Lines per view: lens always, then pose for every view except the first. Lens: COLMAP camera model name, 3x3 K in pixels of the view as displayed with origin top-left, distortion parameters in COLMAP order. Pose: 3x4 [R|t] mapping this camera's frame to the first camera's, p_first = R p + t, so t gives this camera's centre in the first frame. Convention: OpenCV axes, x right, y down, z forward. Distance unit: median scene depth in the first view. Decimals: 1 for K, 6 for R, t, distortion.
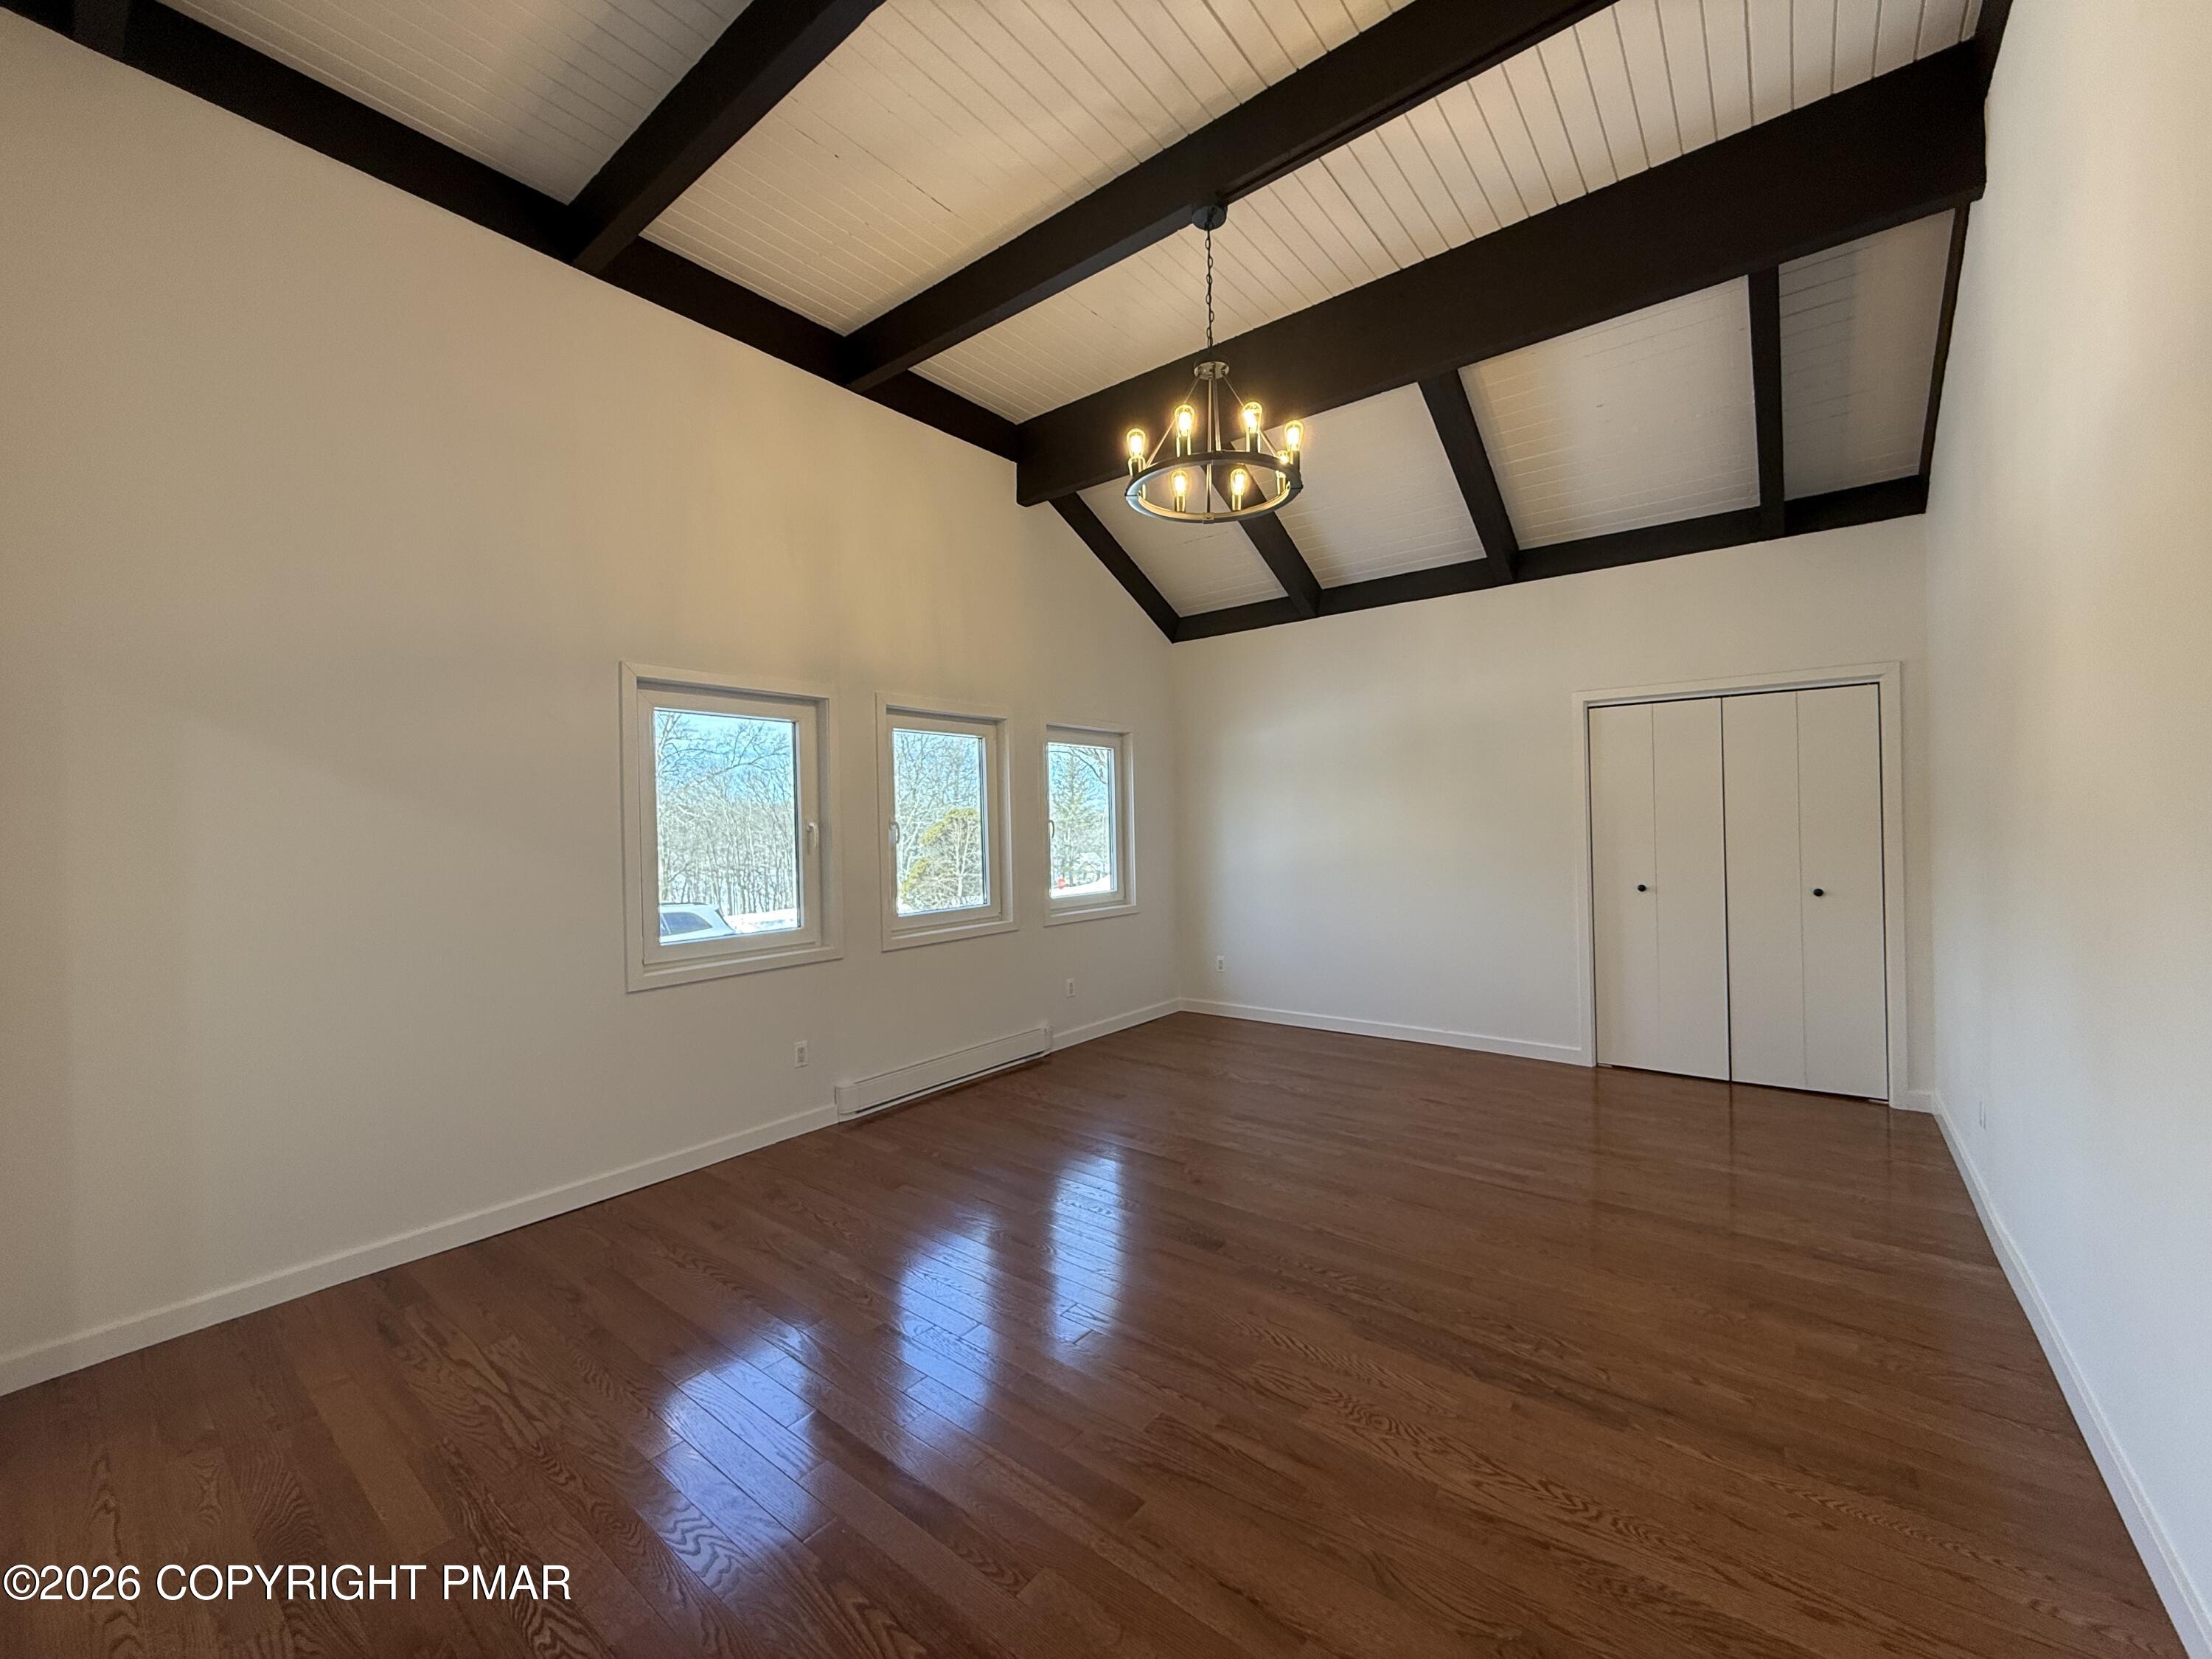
lens RADIAL K [[873.0, 0, 1099.5], [0, 873.0, 825.9], [0, 0, 1]] dist [0.000927, -0.000259]
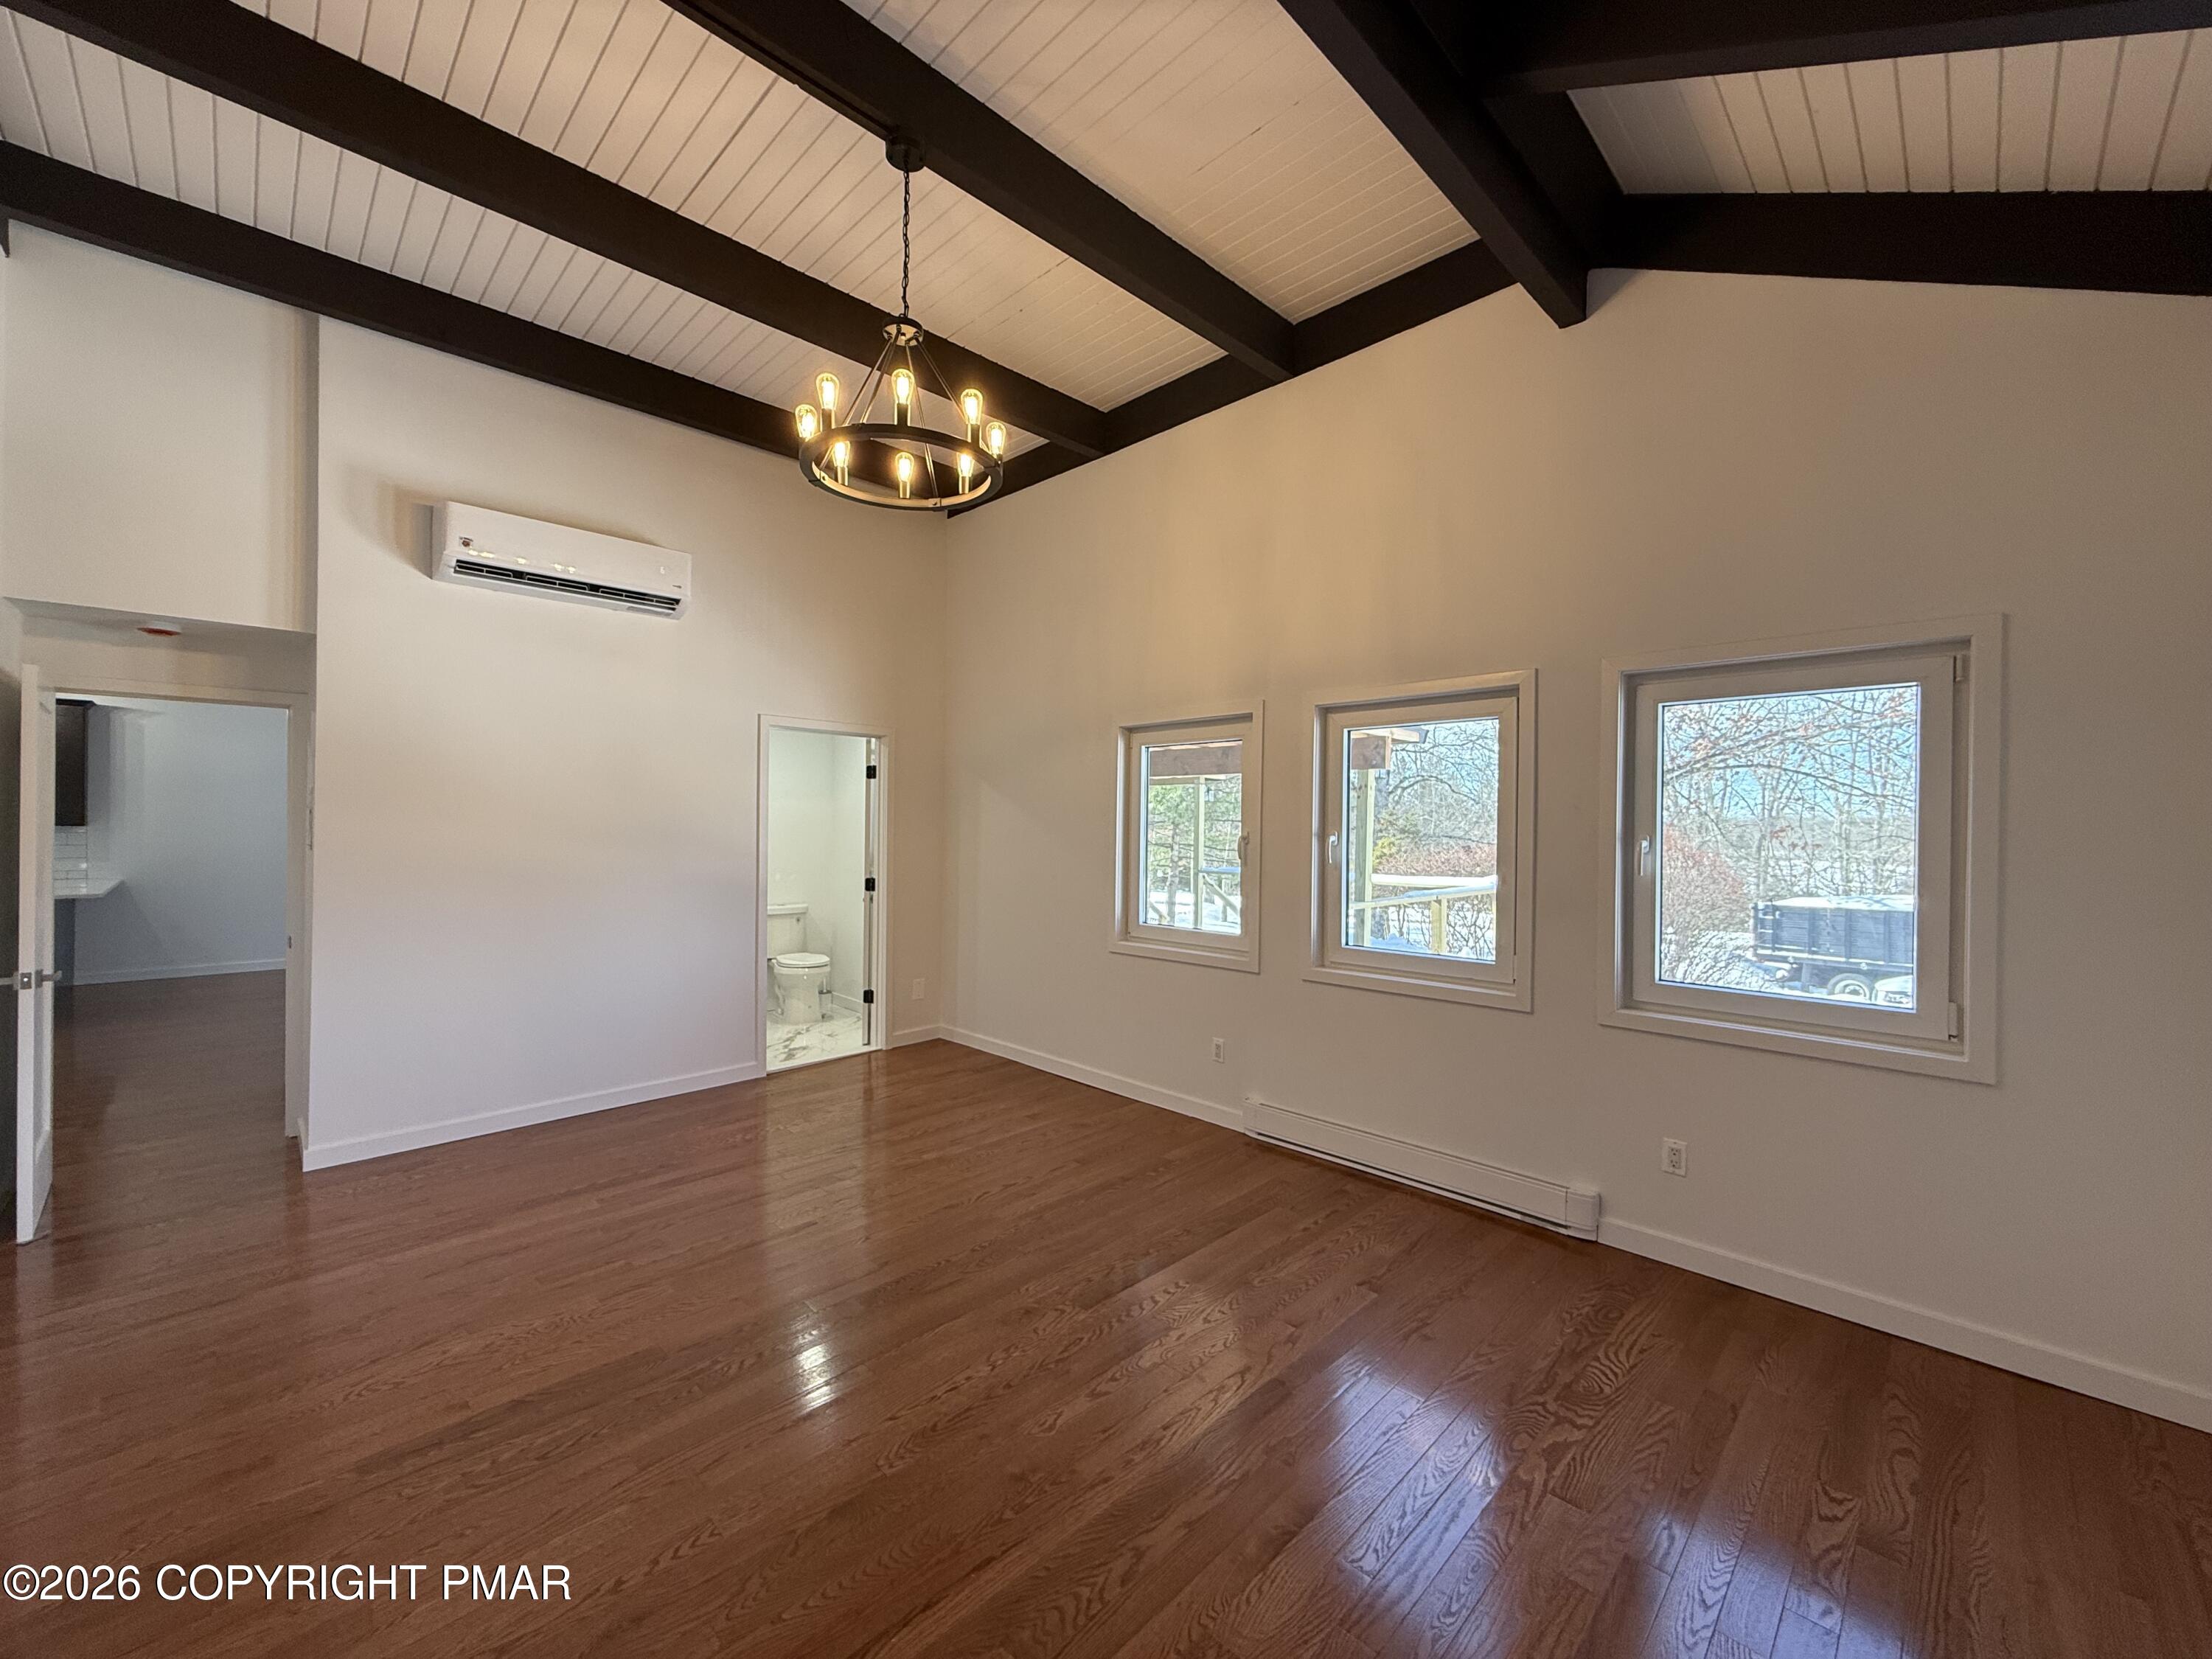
lens RADIAL K [[873.0, 0, 1097.5], [0, 873.0, 827.0], [0, 0, 1]] dist [0.000927, -0.000259]
pose [[-0.120775, 0.021514, -0.992447, 0.767601], [-0.006813, 0.999724, 0.022501, -0.038311], [0.992656, 0.009479, -0.120595, 1.016093]]
